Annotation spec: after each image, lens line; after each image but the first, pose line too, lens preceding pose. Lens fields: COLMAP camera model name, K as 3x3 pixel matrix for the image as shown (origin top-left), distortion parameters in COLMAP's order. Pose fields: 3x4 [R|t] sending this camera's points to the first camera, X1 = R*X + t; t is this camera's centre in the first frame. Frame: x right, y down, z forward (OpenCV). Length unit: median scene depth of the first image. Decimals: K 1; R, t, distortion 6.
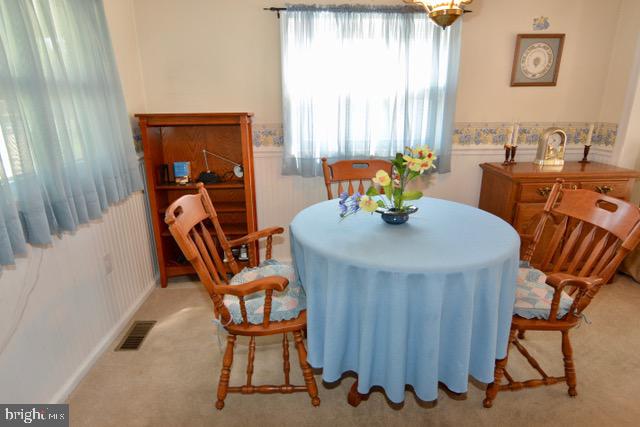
lens RADIAL K [[356.9, 0, 320.0], [0, 356.9, 213.5], [0, 0, 1]] dist [-0.026560, 0.000497]
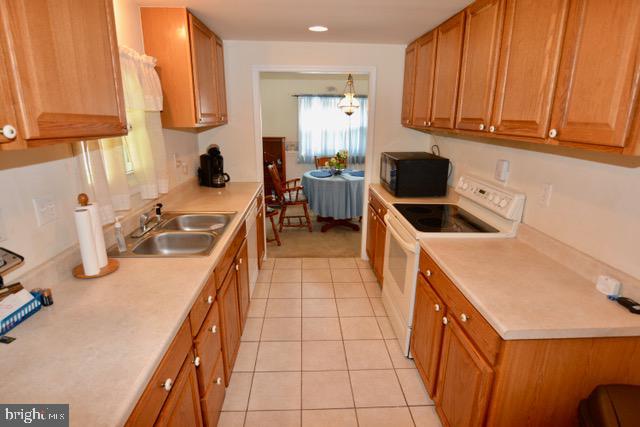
lens RADIAL K [[341.5, 0, 320.0], [0, 341.5, 213.5], [0, 0, 1]] dist [-0.025404, 0.004072]
pose [[0.999895, 0.011957, 0.008213, 0.027677], [-0.011725, 0.999548, -0.027695, 0.291574], [-0.008540, 0.027596, 0.999583, -1.272781]]
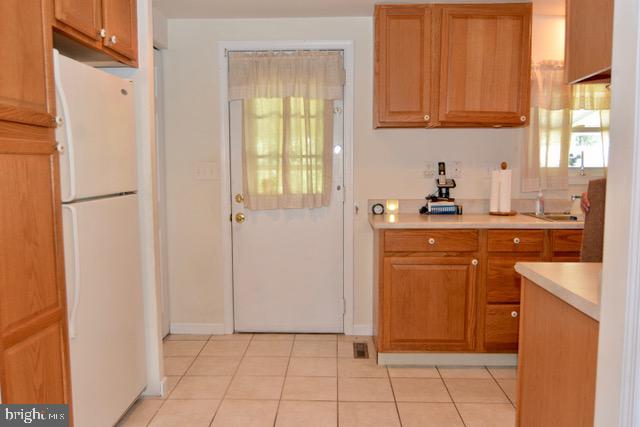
lens RADIAL K [[496.4, 0, 320.0], [0, 496.4, 213.5], [0, 0, 1]] dist [-0.007137, -0.004275]
pose [[-0.073626, 0.101975, -0.992059, 0.984683], [-0.295662, 0.947805, 0.119368, 0.363897], [0.952451, 0.302103, -0.039633, -1.084708]]
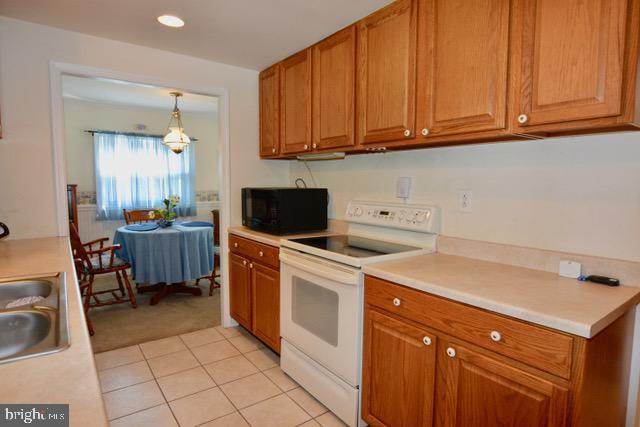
lens RADIAL K [[356.9, 0, 320.0], [0, 356.9, 213.5], [0, 0, 1]] dist [-0.026560, 0.000497]
pose [[0.829465, -0.035100, 0.557454, -0.166557], [0.156439, 0.972679, -0.171528, 0.332909], [-0.536204, 0.229484, 0.812295, -1.002121]]
